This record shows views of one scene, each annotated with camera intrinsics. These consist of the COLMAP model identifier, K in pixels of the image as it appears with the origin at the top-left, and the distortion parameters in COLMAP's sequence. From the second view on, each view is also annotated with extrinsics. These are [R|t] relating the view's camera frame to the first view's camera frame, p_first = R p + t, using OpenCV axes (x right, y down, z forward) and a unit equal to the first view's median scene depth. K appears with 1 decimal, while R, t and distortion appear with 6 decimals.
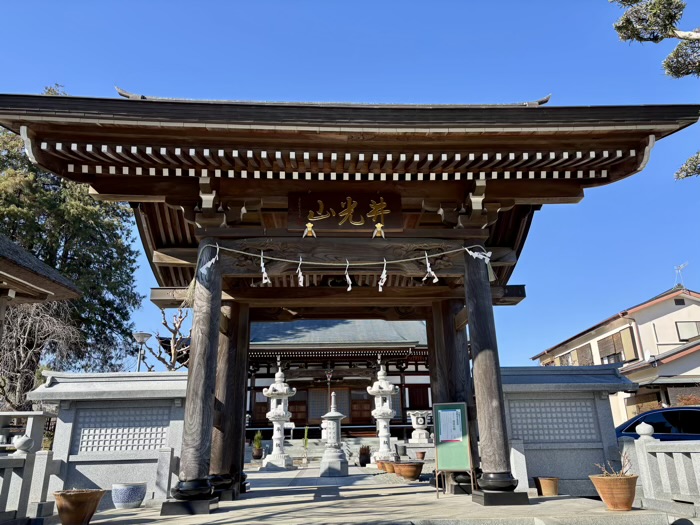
lens RADIAL K [[526.1, 0, 350.0], [0, 526.1, 262.5], [0, 0, 1]] dist [0.067095, -0.073859]
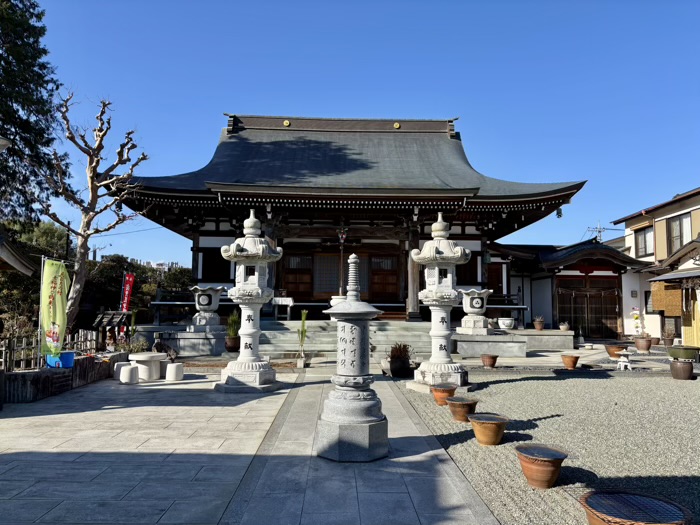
lens RADIAL K [[526.1, 0, 350.0], [0, 526.1, 262.5], [0, 0, 1]] dist [0.100383, -0.078527]
pose [[0.999310, 0.030107, -0.021765, -0.019471], [-0.023947, 0.969938, 0.242172, 0.117809], [0.028402, -0.241484, 0.969989, 0.464770]]
